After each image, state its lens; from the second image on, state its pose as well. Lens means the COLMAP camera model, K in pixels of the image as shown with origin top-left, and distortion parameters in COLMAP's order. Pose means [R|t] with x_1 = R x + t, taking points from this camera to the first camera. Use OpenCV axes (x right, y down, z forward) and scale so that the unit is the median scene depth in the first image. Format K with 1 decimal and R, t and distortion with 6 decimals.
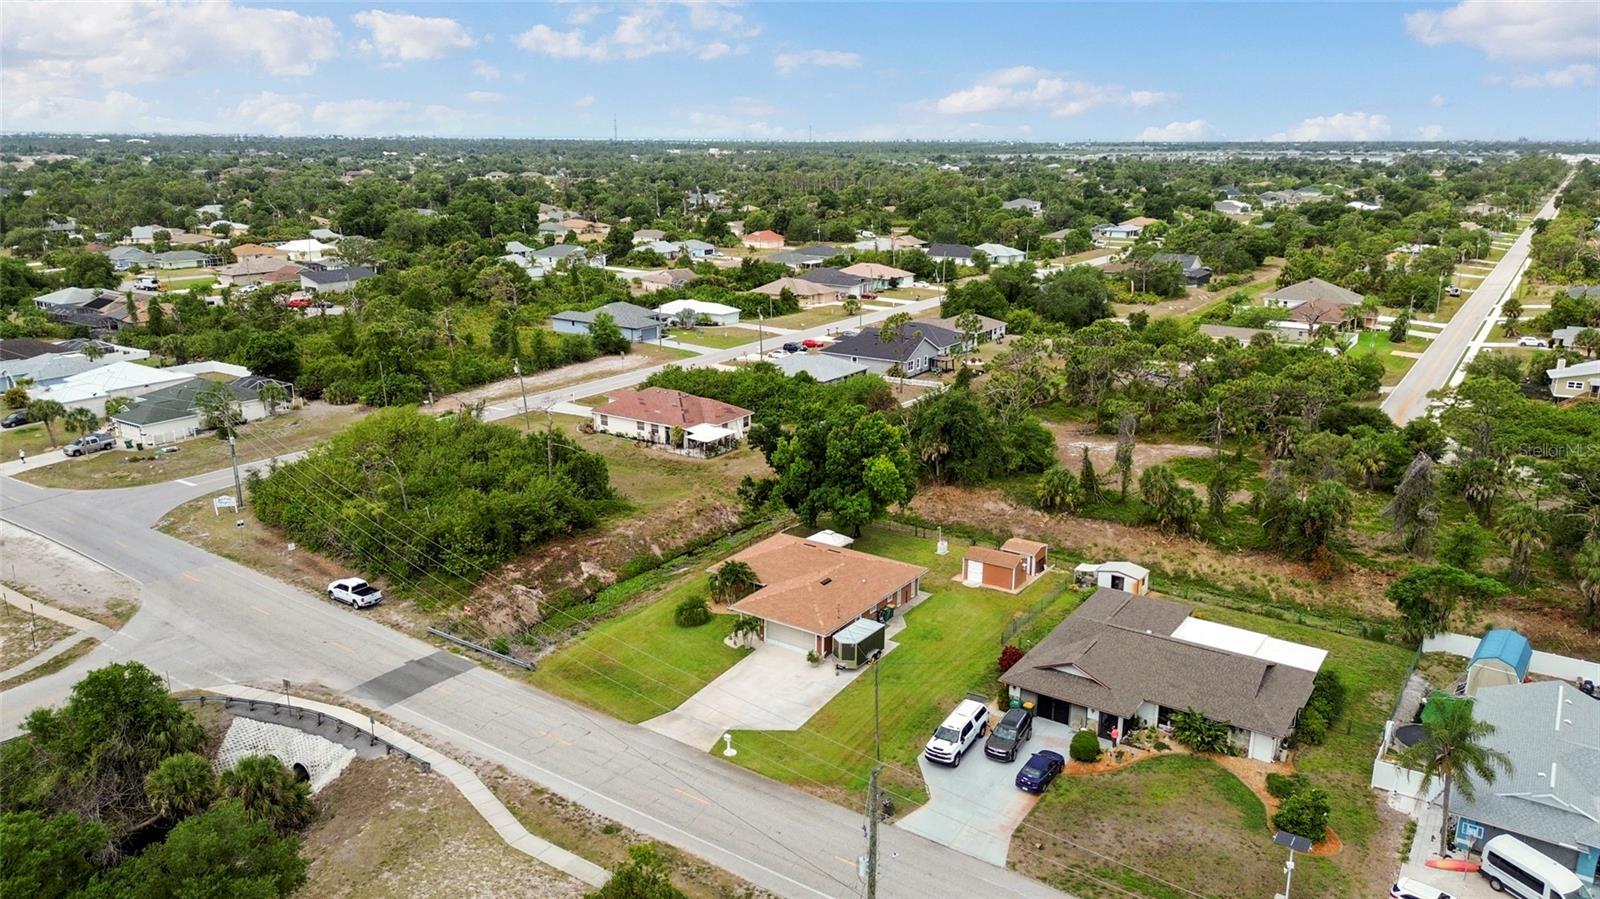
lens RADIAL K [[1130.5, 0, 807.0], [0, 1130.5, 448.2], [0, 0, 1]] dist [0.060982, -0.073513]
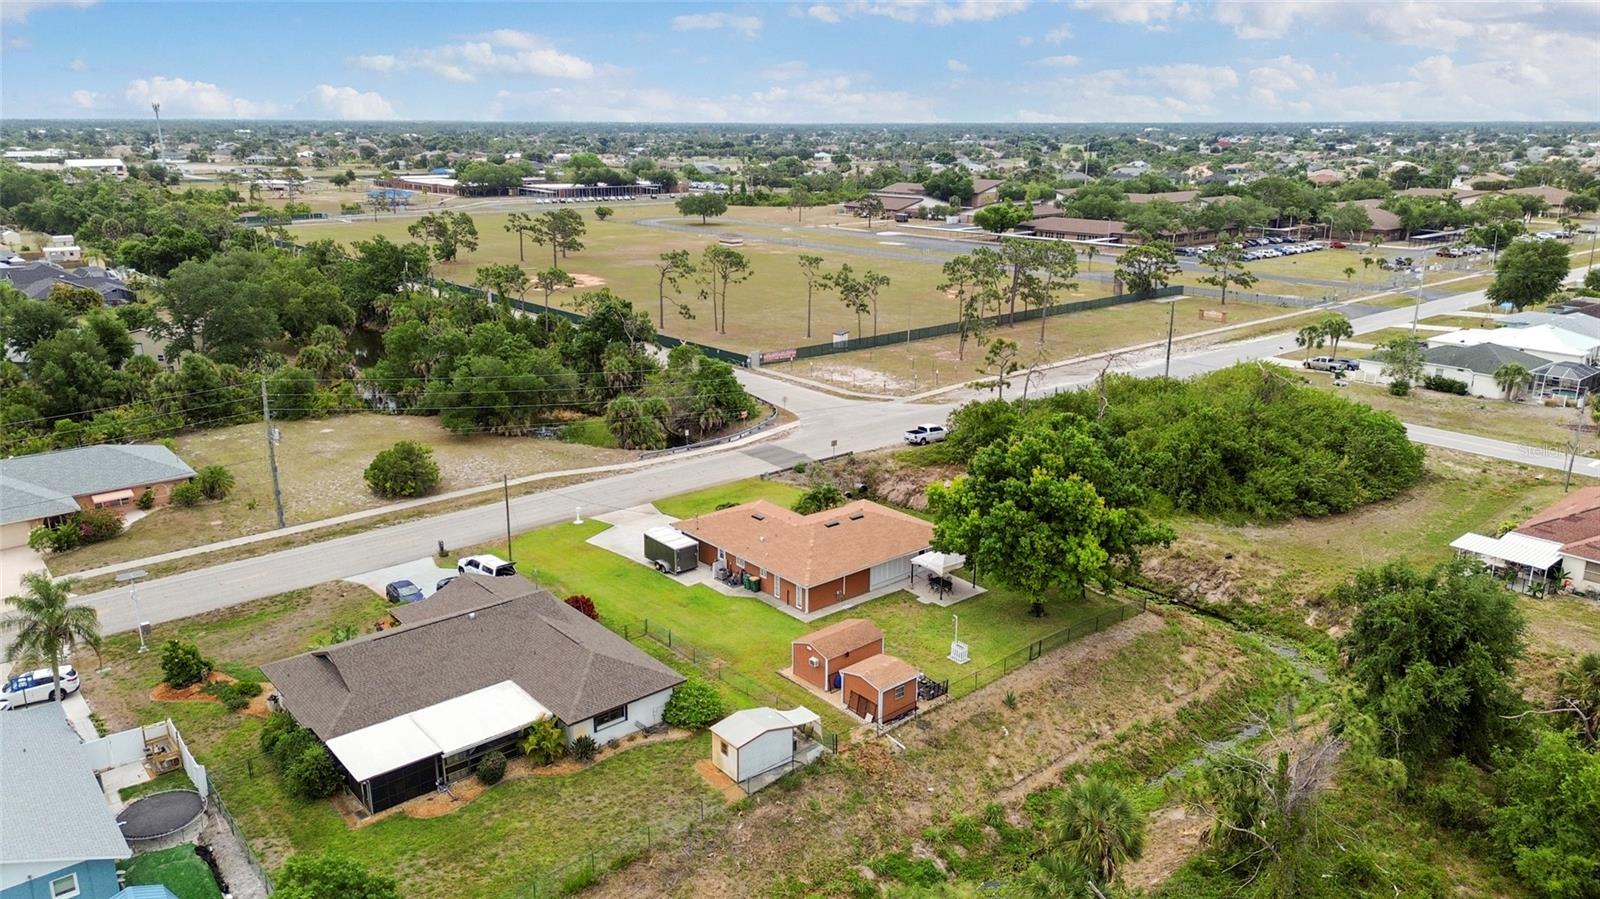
lens RADIAL K [[1130.5, 0, 801.6], [0, 1130.5, 450.3], [0, 0, 1]] dist [0.073769, -0.083475]
pose [[-0.269294, 0.262560, -0.926576, 0.854288], [-0.260126, 0.906527, 0.332480, -0.251505], [0.927262, 0.330561, -0.175824, 1.163080]]
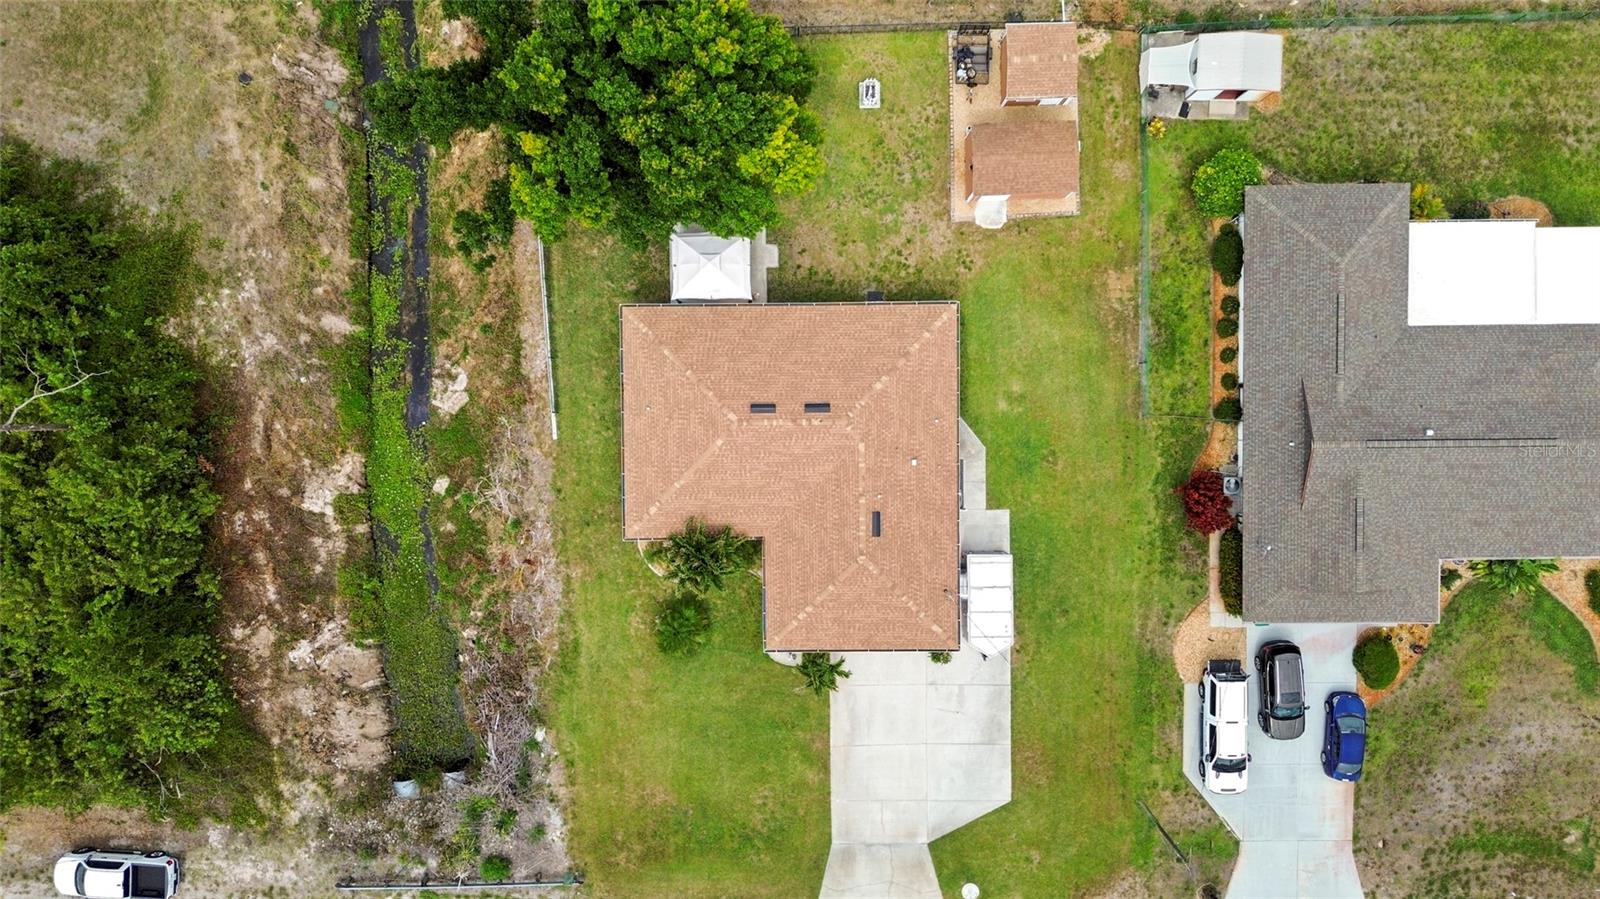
lens RADIAL K [[1139.4, 0, 800.0], [0, 1139.4, 449.5], [0, 0, 1]] dist [0.036388, -0.027979]
pose [[0.824536, -0.565223, -0.025743, 0.021192], [0.155379, 0.182446, 0.970861, -0.445942], [-0.544056, -0.804510, 0.238258, 0.900280]]
